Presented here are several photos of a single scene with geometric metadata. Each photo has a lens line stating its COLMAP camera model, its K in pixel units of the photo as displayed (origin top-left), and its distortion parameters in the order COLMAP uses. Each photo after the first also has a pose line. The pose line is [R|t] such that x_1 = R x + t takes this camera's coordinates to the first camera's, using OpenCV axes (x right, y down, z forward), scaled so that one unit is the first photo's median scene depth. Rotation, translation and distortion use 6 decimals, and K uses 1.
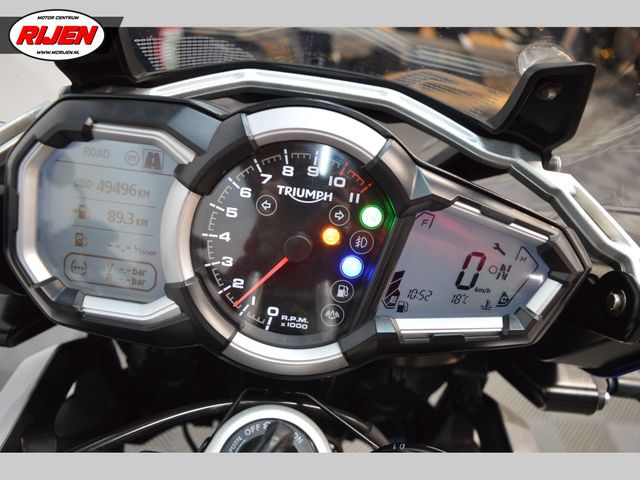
lens RADIAL K [[497.5, 0, 320.0], [0, 497.5, 240.0], [0, 0, 1]] dist [-0.114768, 0.033870]
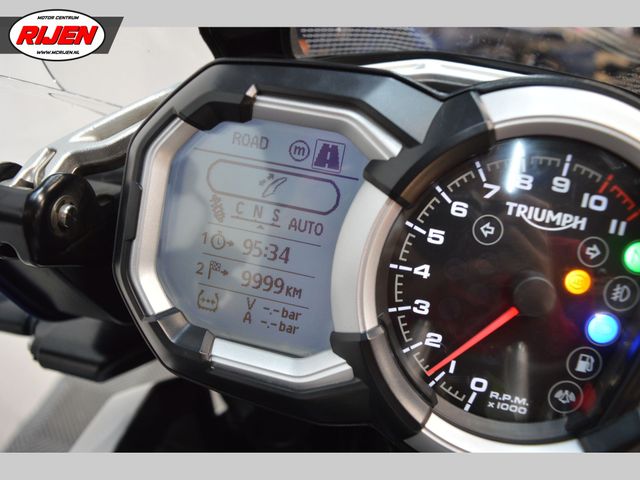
lens RADIAL K [[497.5, 0, 320.0], [0, 497.5, 240.0], [0, 0, 1]] dist [-0.114768, 0.033870]
pose [[0.985509, 0.066245, -0.156151, -0.230038], [-0.078792, 0.994022, -0.075582, 0.013810], [0.150210, 0.086790, 0.984837, 0.297893]]
